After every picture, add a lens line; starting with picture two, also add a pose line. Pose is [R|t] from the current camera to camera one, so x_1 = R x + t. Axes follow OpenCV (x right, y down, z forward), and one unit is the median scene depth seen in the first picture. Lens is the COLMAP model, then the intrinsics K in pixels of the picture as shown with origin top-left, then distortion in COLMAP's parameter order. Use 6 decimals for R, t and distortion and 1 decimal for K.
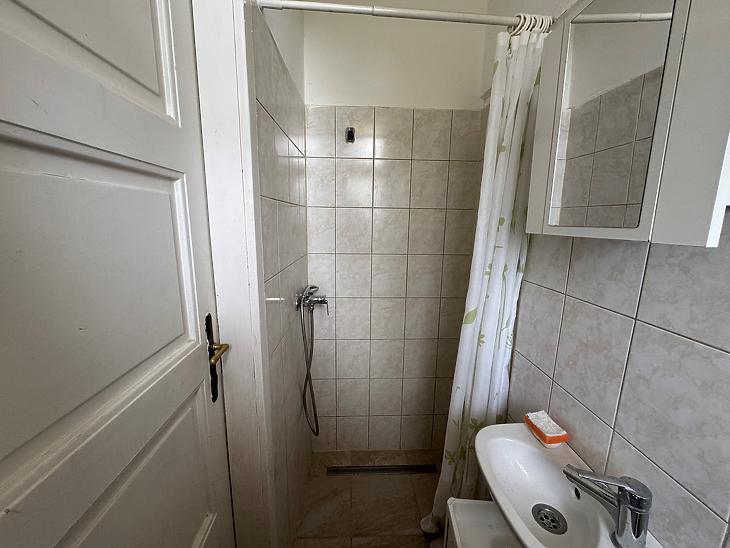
lens RADIAL K [[293.4, 0, 365.0], [0, 293.4, 274.0], [0, 0, 1]] dist [-0.000505, 0.000098]
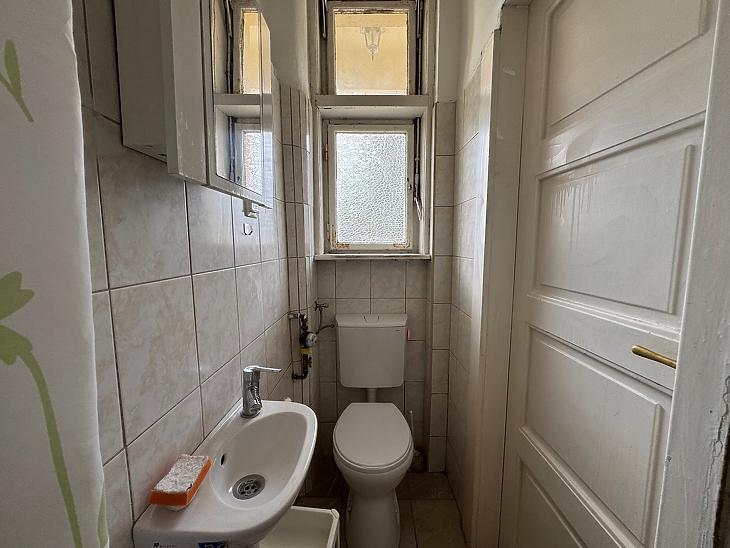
lens RADIAL K [[293.4, 0, 365.0], [0, 293.4, 274.0], [0, 0, 1]] dist [-0.000505, 0.000098]
pose [[-0.999083, -0.016728, 0.039411, 0.214024], [-0.005205, 0.961142, 0.276004, -0.128658], [-0.042497, 0.275545, -0.960348, 1.740906]]
